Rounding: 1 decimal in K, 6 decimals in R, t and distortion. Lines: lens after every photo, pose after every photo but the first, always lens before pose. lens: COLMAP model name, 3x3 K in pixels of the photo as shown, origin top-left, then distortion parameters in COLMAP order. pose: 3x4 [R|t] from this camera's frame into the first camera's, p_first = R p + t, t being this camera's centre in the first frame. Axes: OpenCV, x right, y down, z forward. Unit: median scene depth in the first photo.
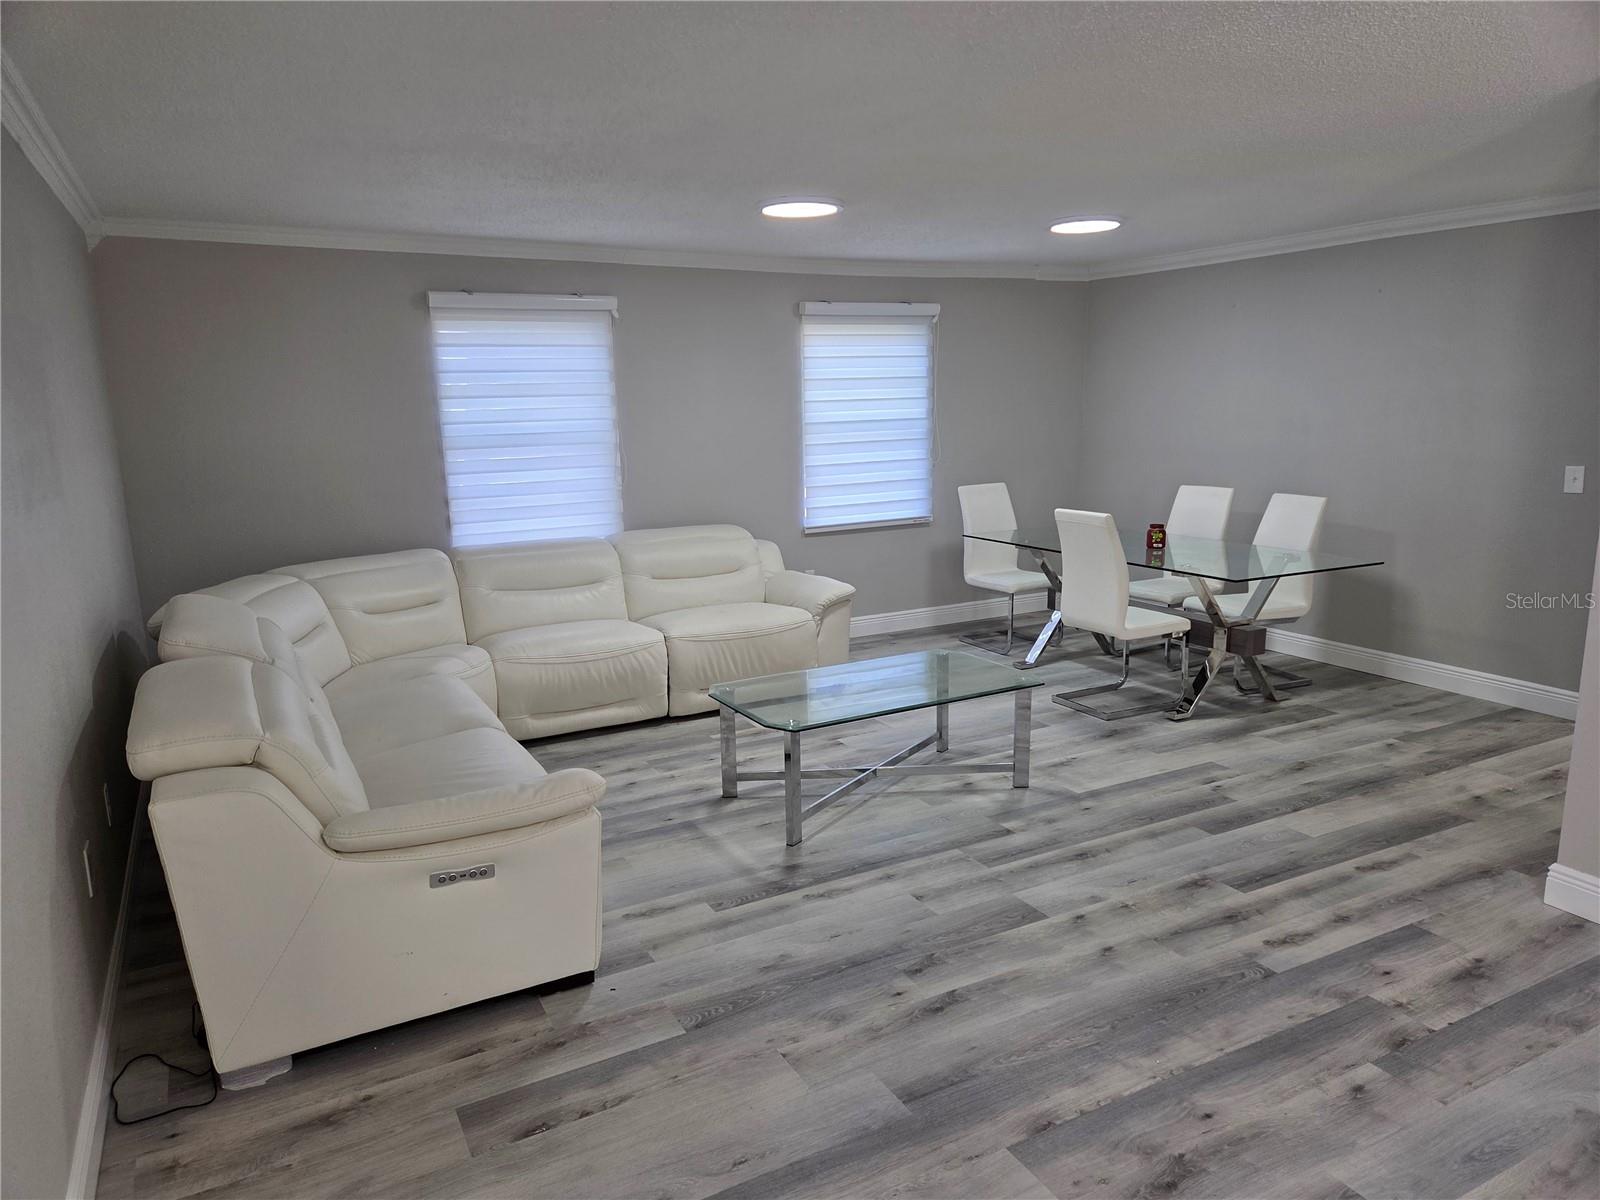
lens RADIAL K [[1064.2, 0, 794.3], [0, 1064.2, 593.2], [0, 0, 1]] dist [0.061546, -0.044918]
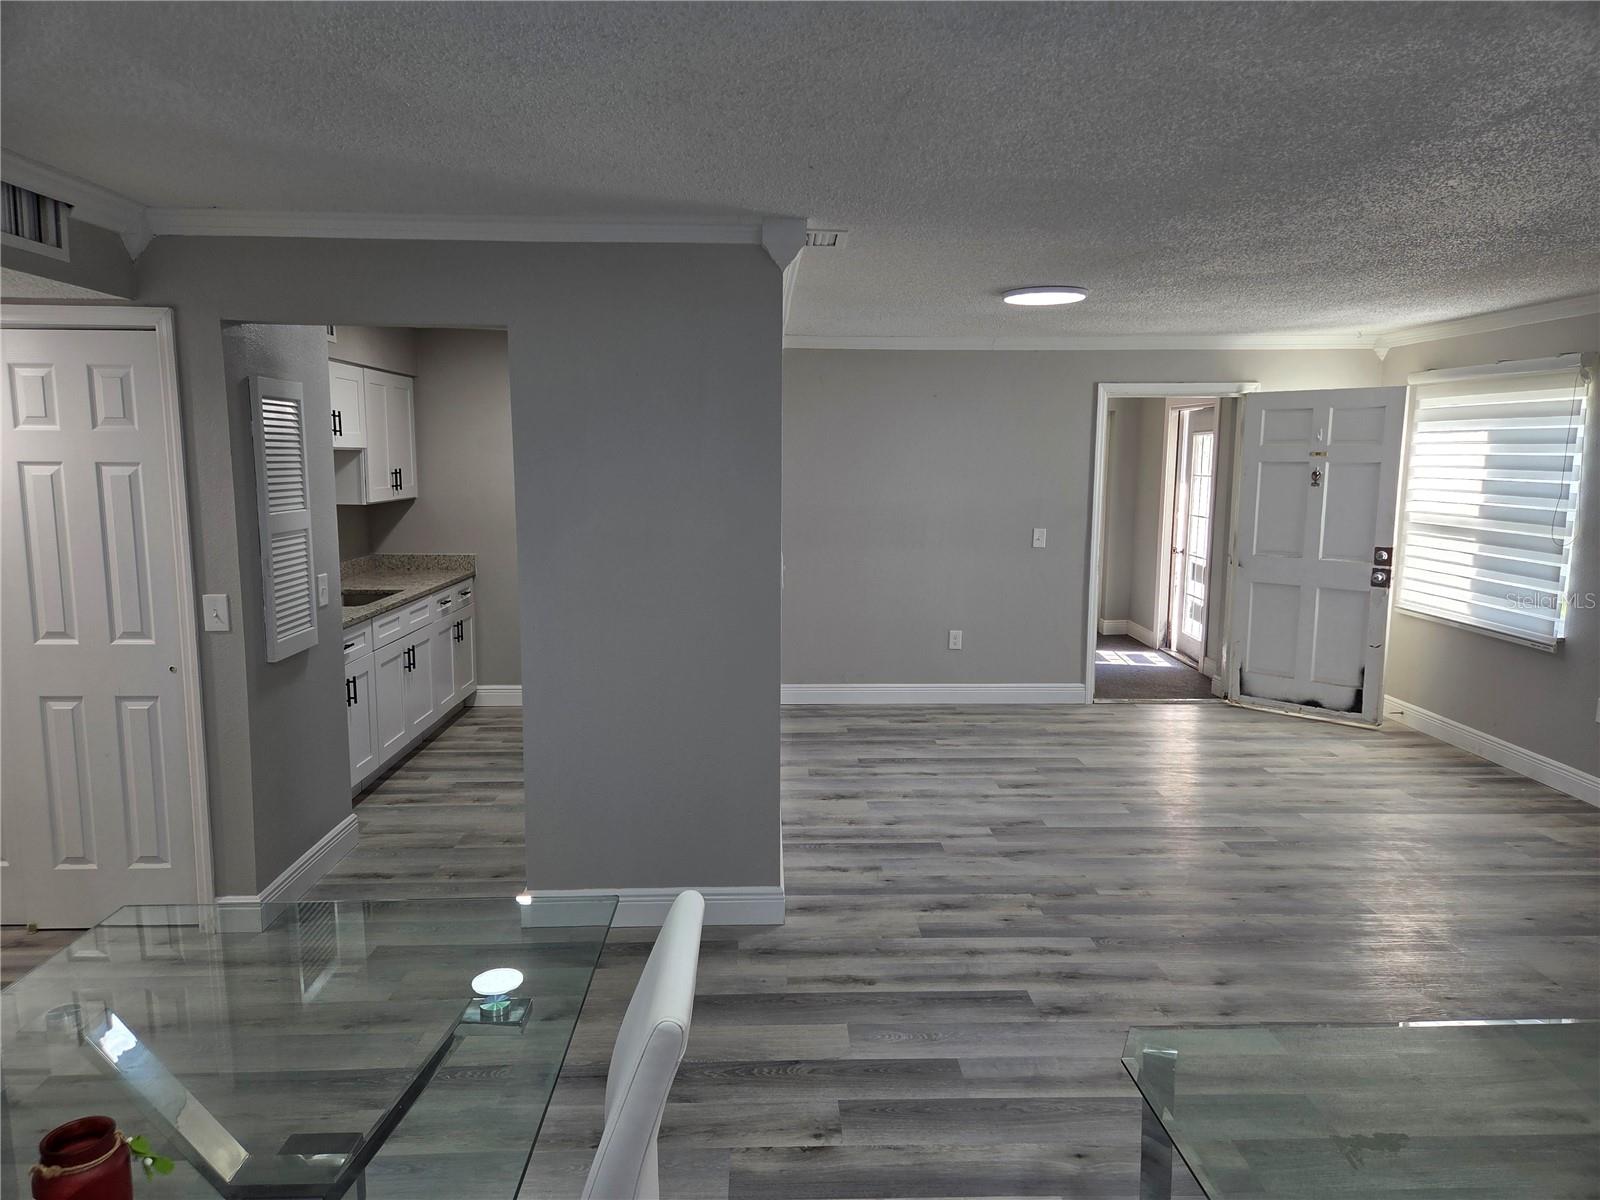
lens RADIAL K [[1064.2, 0, 795.8], [0, 1064.2, 597.6], [0, 0, 1]] dist [0.061546, -0.044918]
pose [[-0.896025, -0.043387, 0.441879, 0.166085], [0.097665, 0.951580, 0.291473, -0.314441], [-0.433130, 0.304323, -0.848402, 1.567357]]
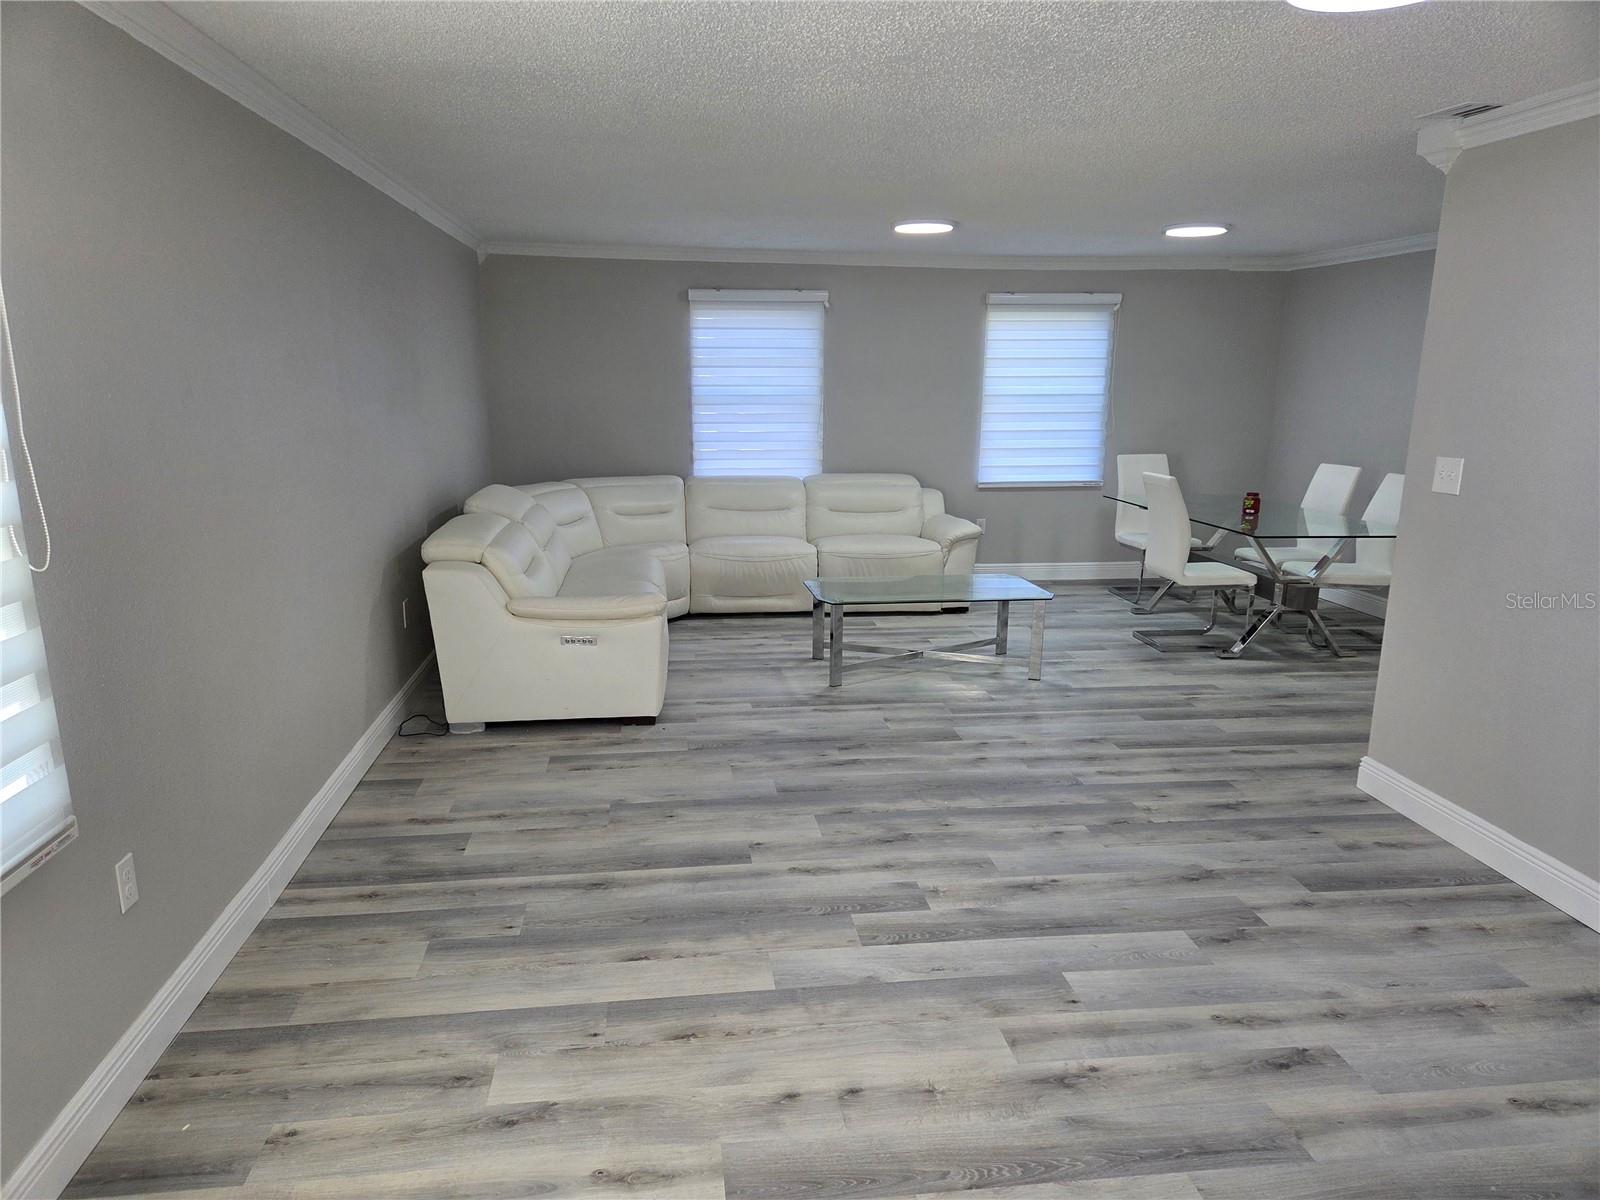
lens RADIAL K [[1064.2, 0, 793.4], [0, 1064.2, 603.2], [0, 0, 1]] dist [0.061546, -0.044918]
pose [[0.933195, 0.101256, -0.344809, 0.415751], [-0.091253, 0.994803, 0.045165, 0.064507], [0.347591, -0.010683, 0.937586, -0.339814]]
